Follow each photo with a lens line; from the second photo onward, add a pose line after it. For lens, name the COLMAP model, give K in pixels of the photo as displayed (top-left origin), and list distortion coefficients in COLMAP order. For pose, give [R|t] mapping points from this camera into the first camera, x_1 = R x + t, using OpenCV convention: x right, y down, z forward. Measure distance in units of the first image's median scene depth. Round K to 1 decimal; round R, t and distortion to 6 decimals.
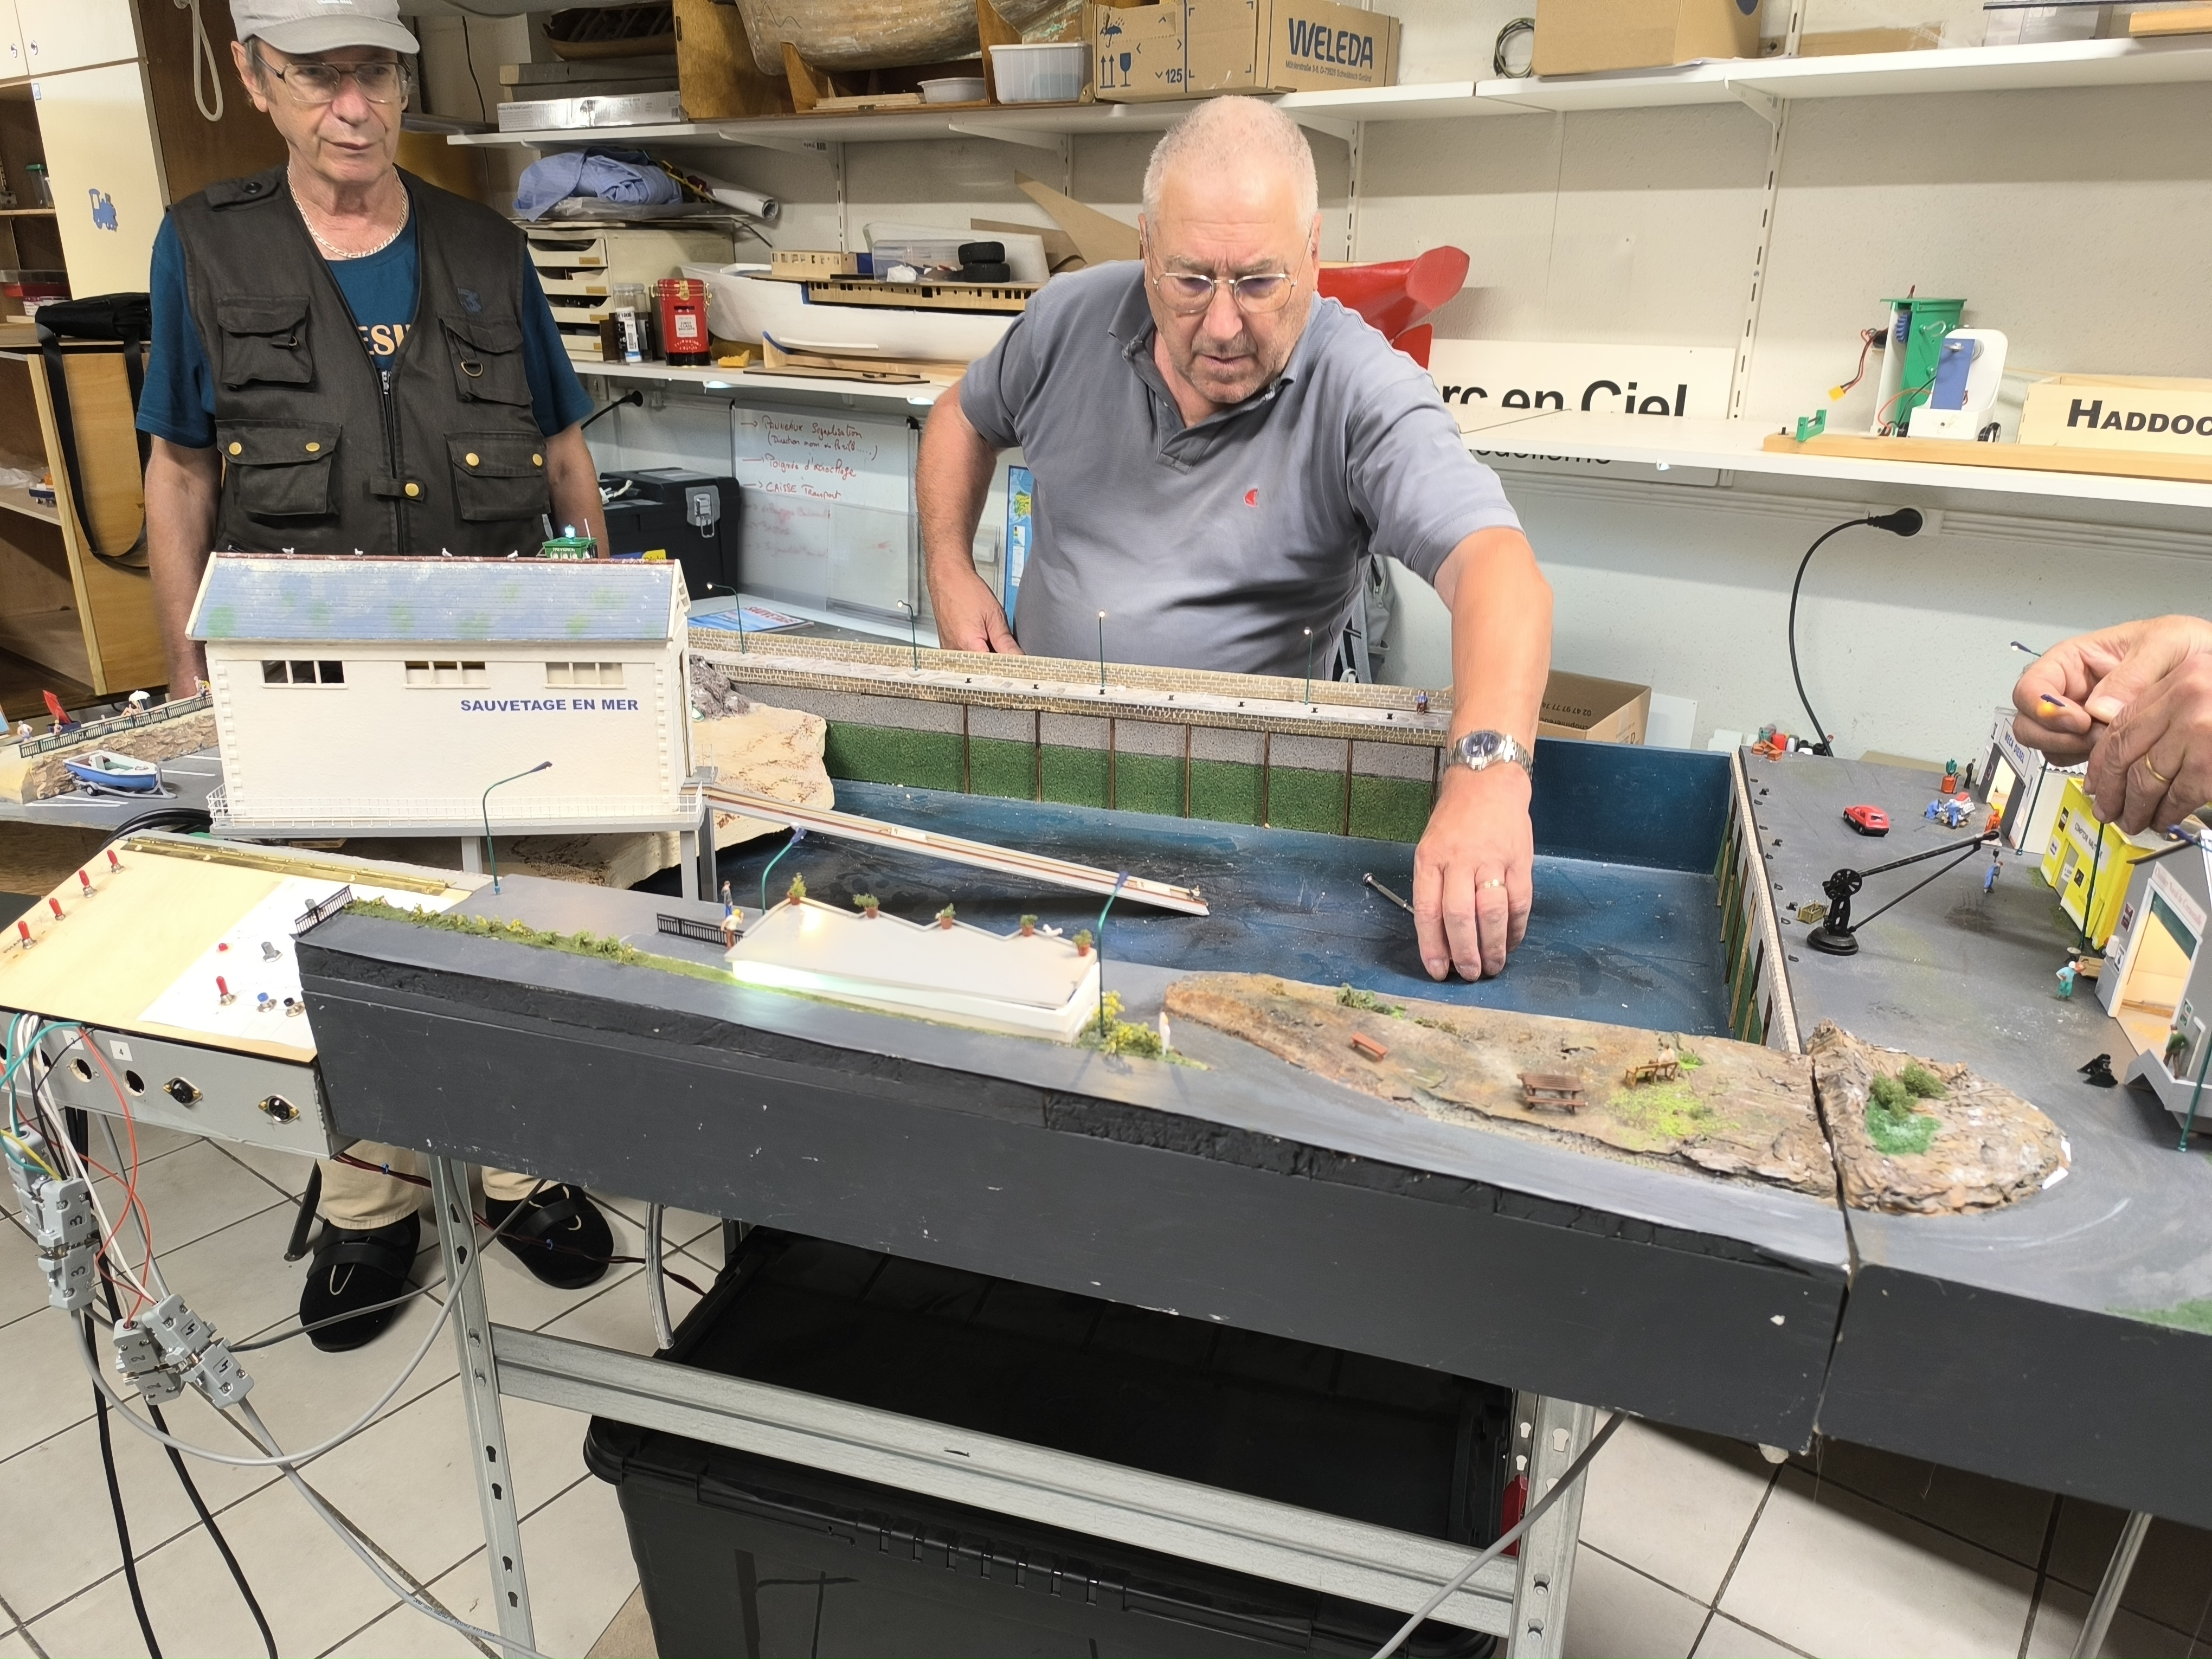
lens RADIAL K [[1530.4, 0, 1114.2], [0, 1530.4, 816.6], [0, 0, 1]] dist [0.034215, -0.041778]
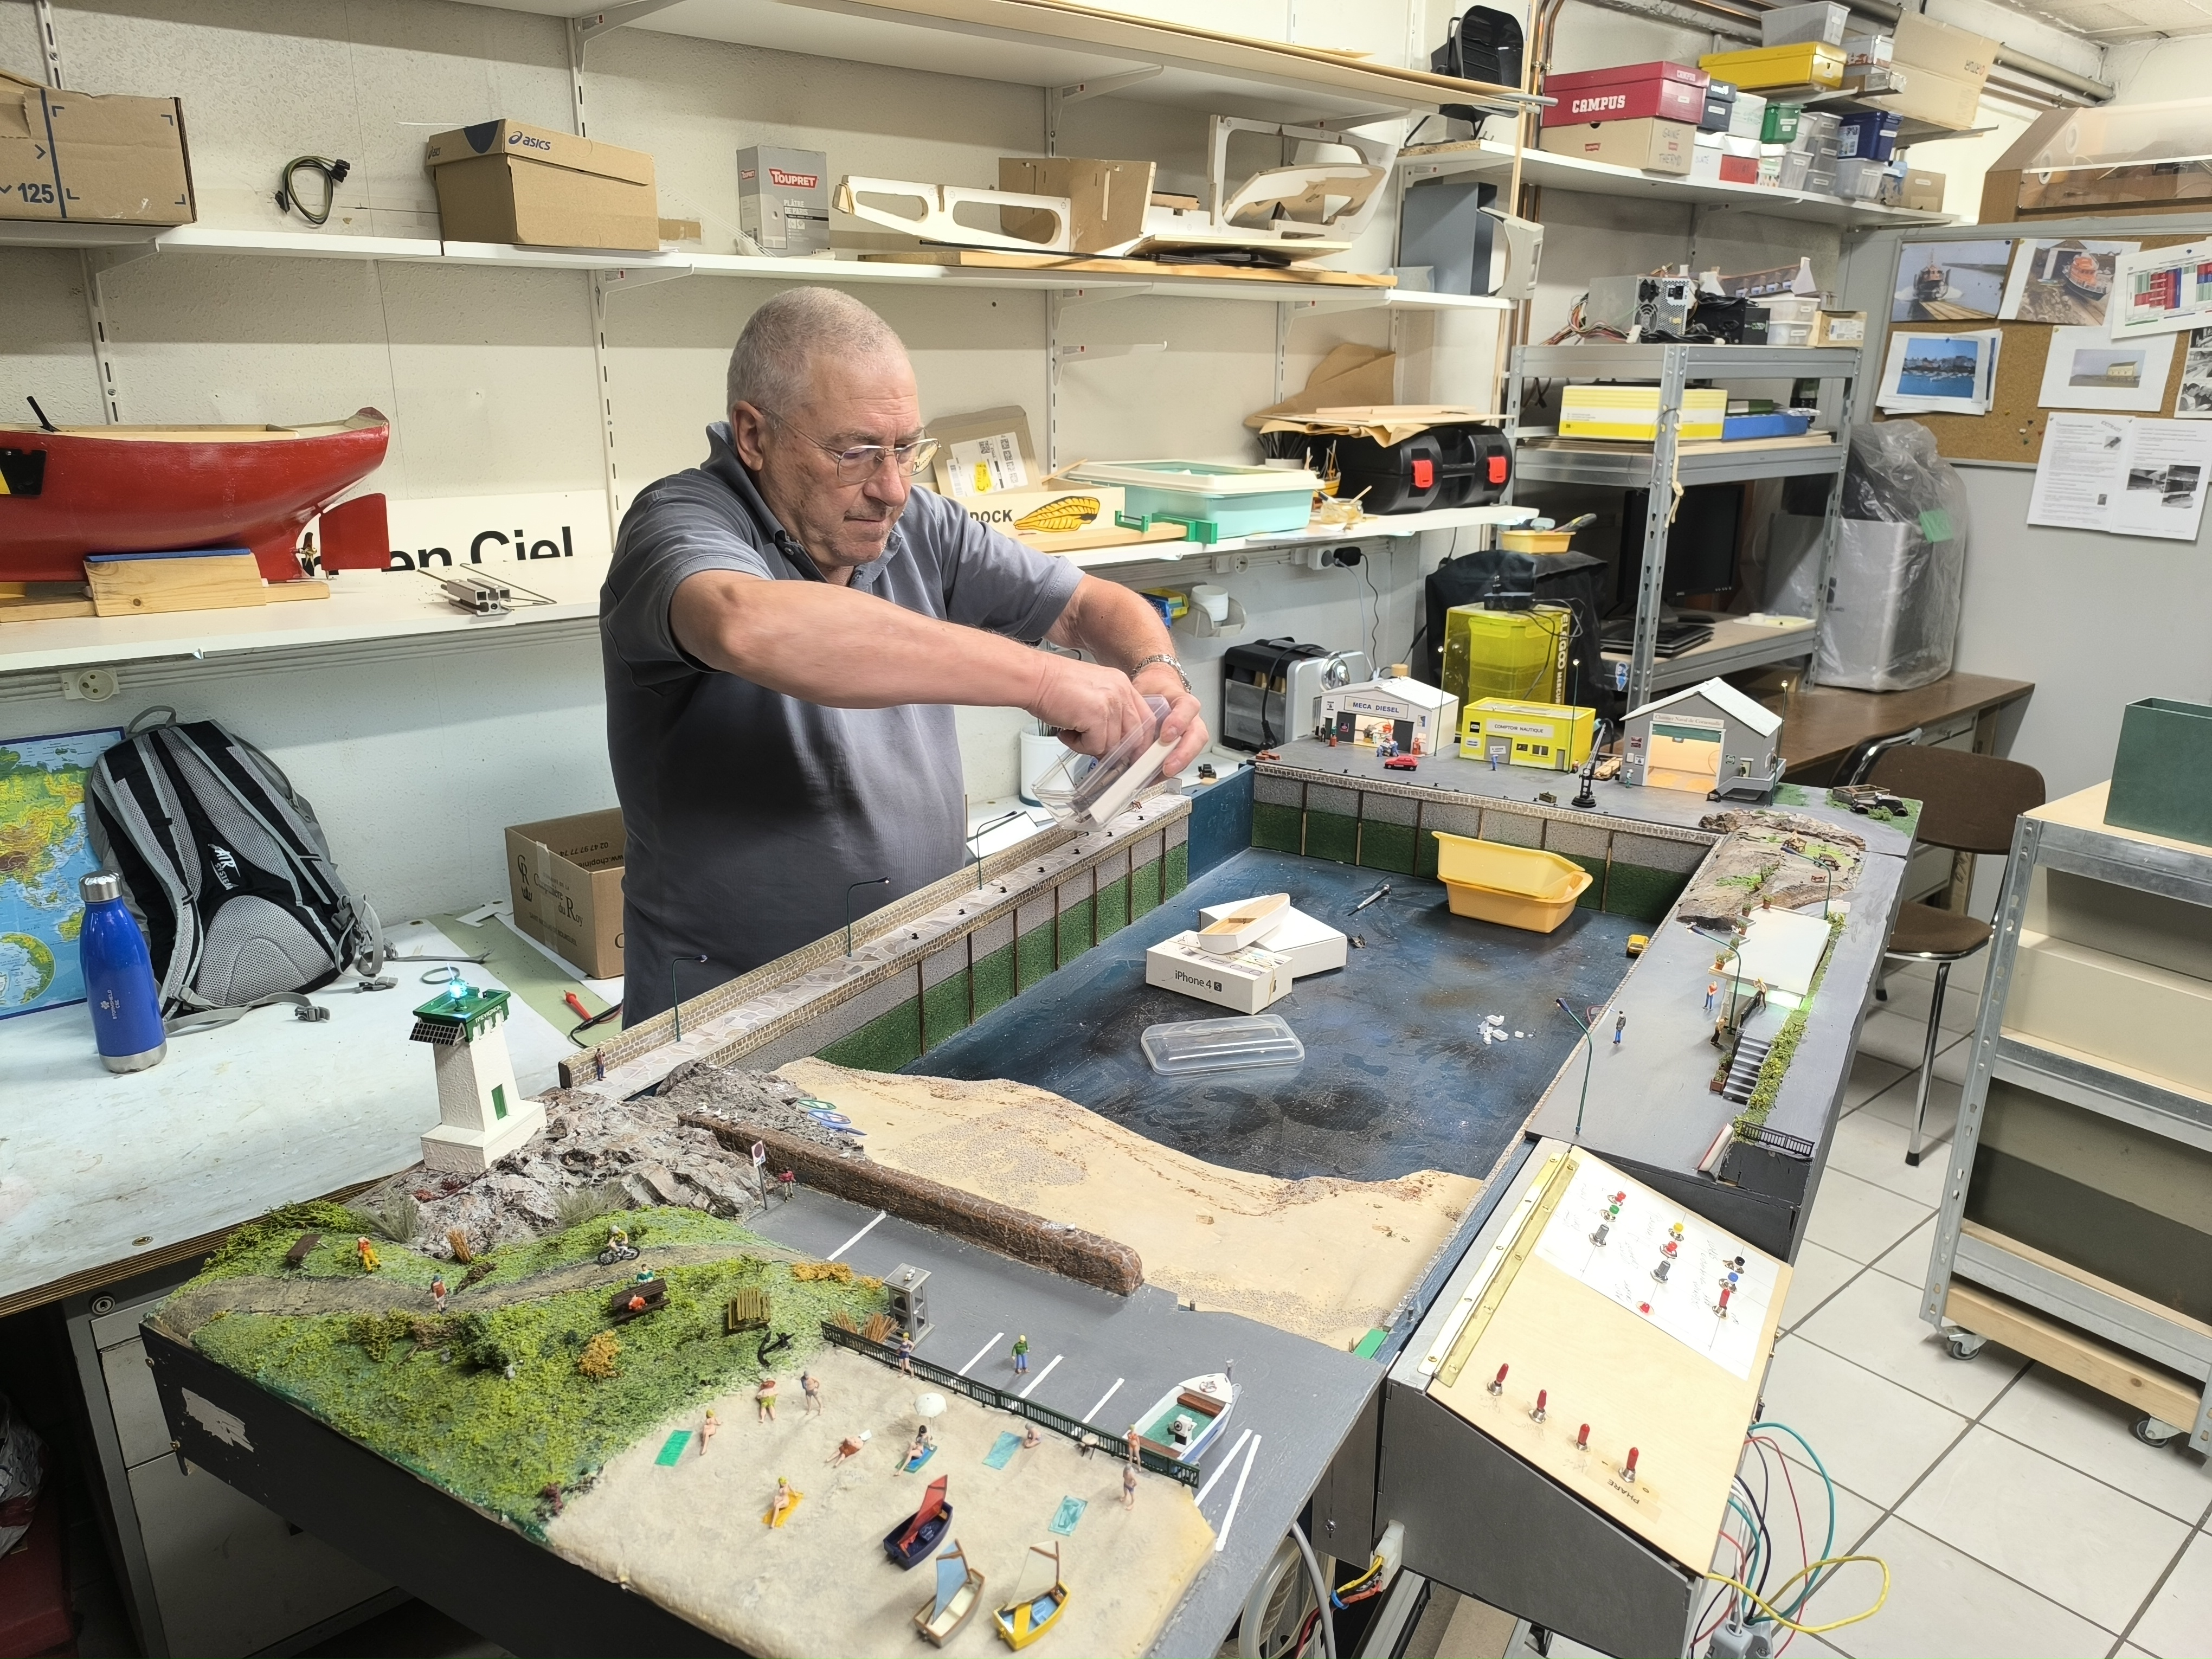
lens RADIAL K [[1530.4, 0, 1148.3], [0, 1530.4, 834.3], [0, 0, 1]] dist [0.034215, -0.041778]
pose [[0.200079, -0.306289, 0.930675, -0.649748], [0.318850, 0.918530, 0.233745, -0.226650], [-0.926447, 0.249978, 0.281439, 0.426083]]
